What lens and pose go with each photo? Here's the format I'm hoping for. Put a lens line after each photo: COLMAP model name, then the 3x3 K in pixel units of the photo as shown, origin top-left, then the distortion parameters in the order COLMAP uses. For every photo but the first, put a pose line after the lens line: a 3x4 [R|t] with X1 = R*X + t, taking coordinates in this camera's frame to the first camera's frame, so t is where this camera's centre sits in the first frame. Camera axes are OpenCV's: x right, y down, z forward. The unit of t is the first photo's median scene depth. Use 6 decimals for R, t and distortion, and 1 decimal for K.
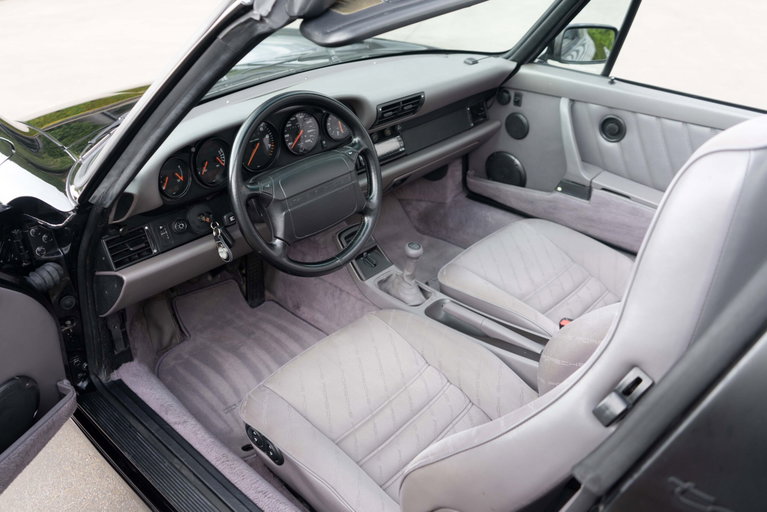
lens RADIAL K [[639.0, 0, 372.2], [0, 639.0, 253.4], [0, 0, 1]] dist [-0.043991, 0.000452]
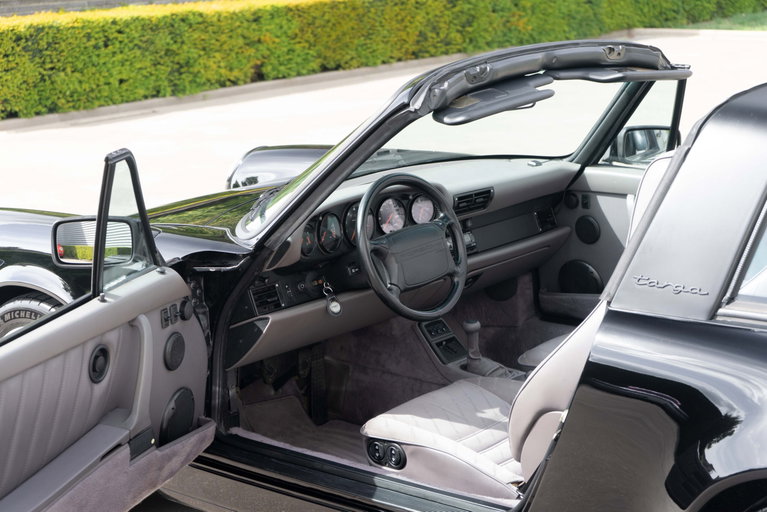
lens RADIAL K [[1527.3, 0, 386.0], [0, 1527.3, 271.6], [0, 0, 1]] dist [0.017312, 0.090653]
pose [[0.998052, -0.030138, 0.054624, -0.229669], [0.044576, 0.957064, -0.286429, 0.575124], [-0.043646, 0.288306, 0.956543, -1.325028]]
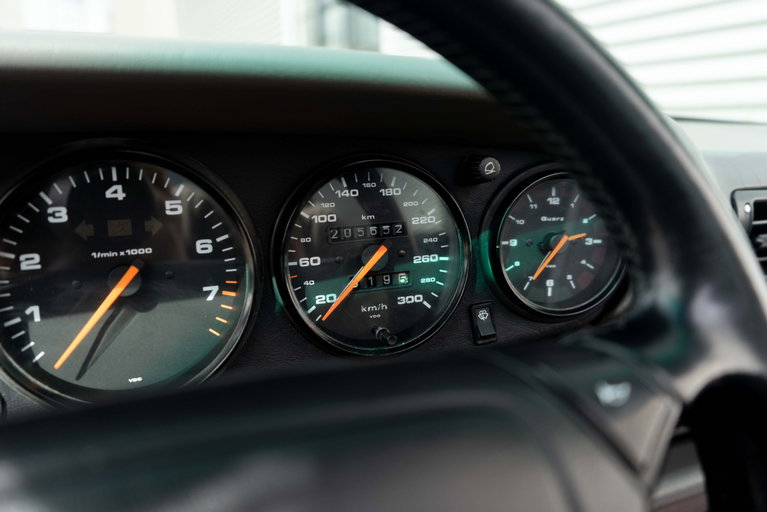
lens RADIAL K [[626.2, 0, 383.5], [0, 626.2, 256.0], [0, 0, 1]] dist [0.002512, 0.005067]
pose [[0.934947, 0.055936, -0.350351, -0.026515], [-0.171094, 0.936166, -0.307115, -0.102920], [0.310808, 0.347079, 0.884836, 0.678505]]
